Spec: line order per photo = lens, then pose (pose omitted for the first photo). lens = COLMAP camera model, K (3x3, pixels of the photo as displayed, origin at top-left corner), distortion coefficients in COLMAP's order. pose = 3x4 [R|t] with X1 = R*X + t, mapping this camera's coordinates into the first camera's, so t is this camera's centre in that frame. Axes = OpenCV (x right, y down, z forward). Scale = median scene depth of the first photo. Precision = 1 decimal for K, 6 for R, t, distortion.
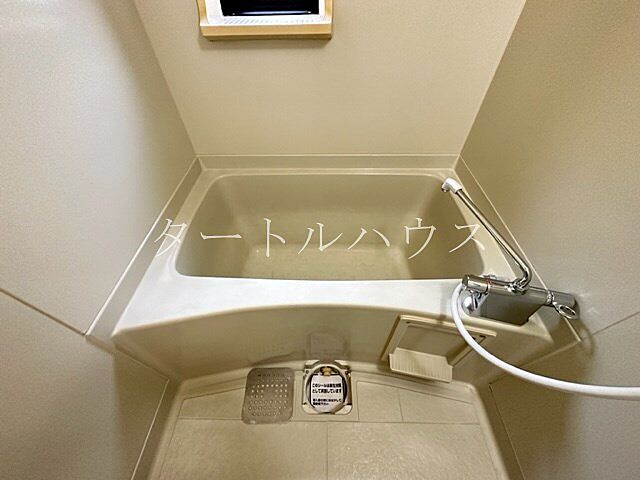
lens RADIAL K [[255.7, 0, 320.9], [0, 255.7, 241.3], [0, 0, 1]] dist [-0.003198, 0.000292]
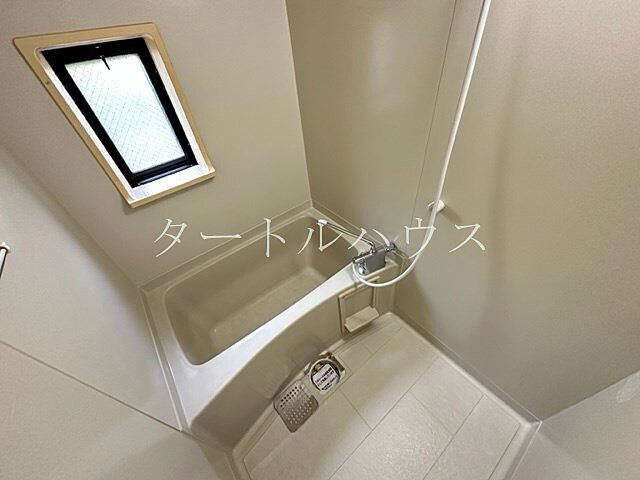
lens RADIAL K [[255.7, 0, 319.5], [0, 255.7, 239.5], [0, 0, 1]] dist [-0.003198, 0.000292]
pose [[0.768118, -0.468523, 0.436441, -0.298385], [0.527838, 0.849167, -0.017387, -0.067108], [-0.362465, 0.243725, 0.899565, -0.507809]]
